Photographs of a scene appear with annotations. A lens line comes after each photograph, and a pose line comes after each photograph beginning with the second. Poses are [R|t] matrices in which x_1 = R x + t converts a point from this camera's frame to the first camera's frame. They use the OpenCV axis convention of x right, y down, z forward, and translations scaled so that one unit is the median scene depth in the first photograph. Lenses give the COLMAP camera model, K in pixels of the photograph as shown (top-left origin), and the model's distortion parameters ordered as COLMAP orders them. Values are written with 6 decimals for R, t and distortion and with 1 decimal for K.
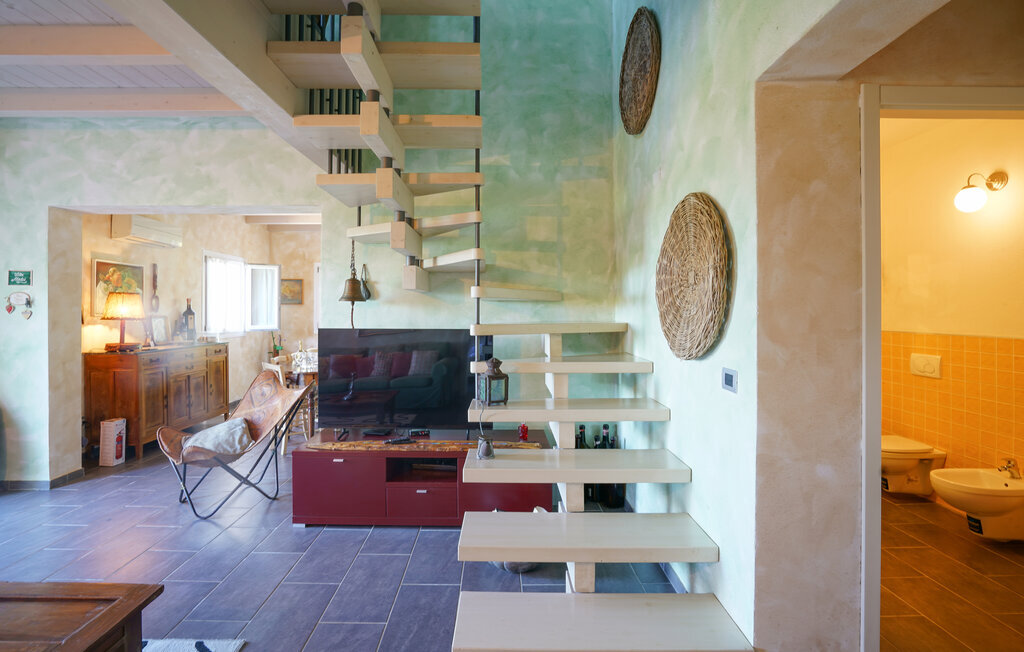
lens RADIAL K [[481.1, 0, 505.1], [0, 481.1, 307.3], [0, 0, 1]] dist [-0.027531, 0.003012]
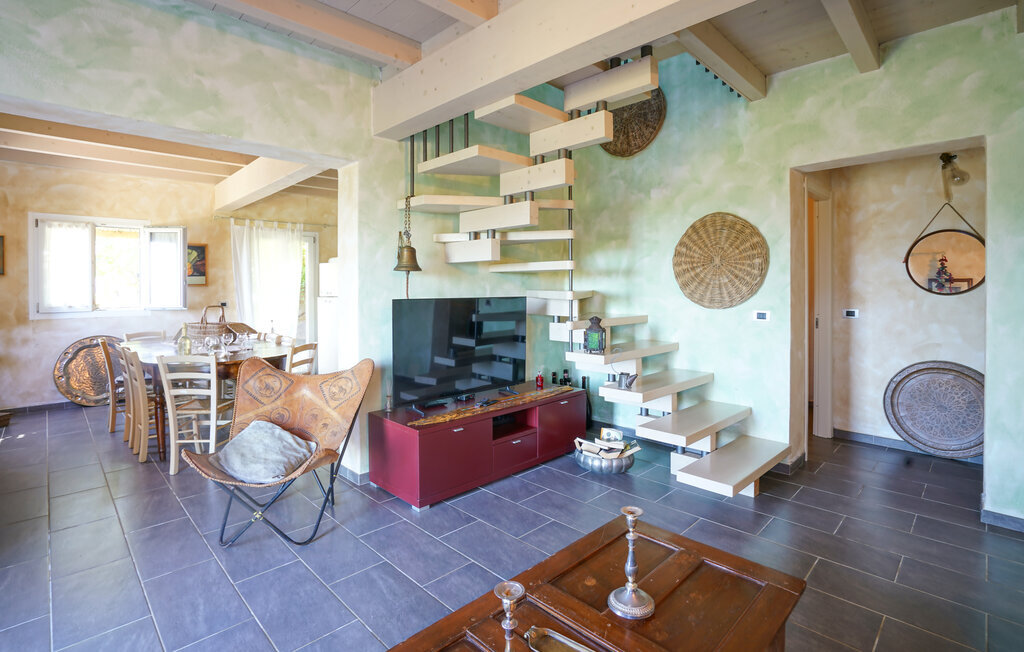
lens RADIAL K [[481.1, 0, 518.7], [0, 481.1, 285.7], [0, 0, 1]] dist [-0.027531, 0.003012]
pose [[0.715005, -0.002382, 0.699115, -0.794593], [0.000292, 0.999995, 0.003109, 0.013227], [-0.699119, -0.002019, 0.715002, 0.162054]]
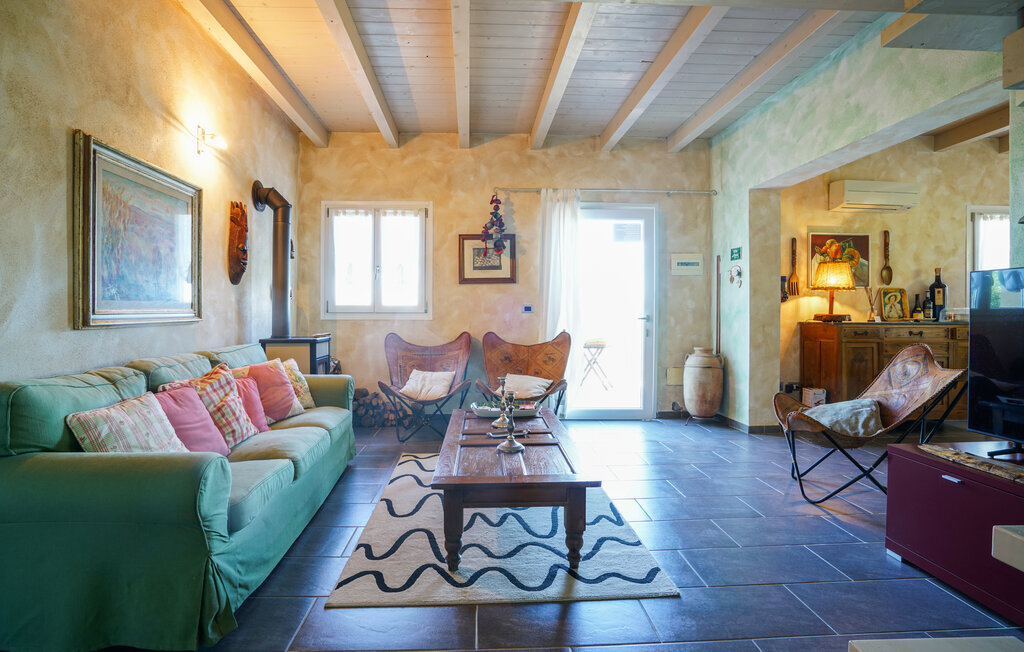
lens RADIAL K [[481.1, 0, 489.3], [0, 481.1, 314.4], [0, 0, 1]] dist [-0.027531, 0.003012]
pose [[0.020005, 0.002964, -0.999795, 0.193397], [0.001715, 0.999994, 0.002999, 0.088423], [0.999798, -0.001775, 0.020000, 0.332084]]
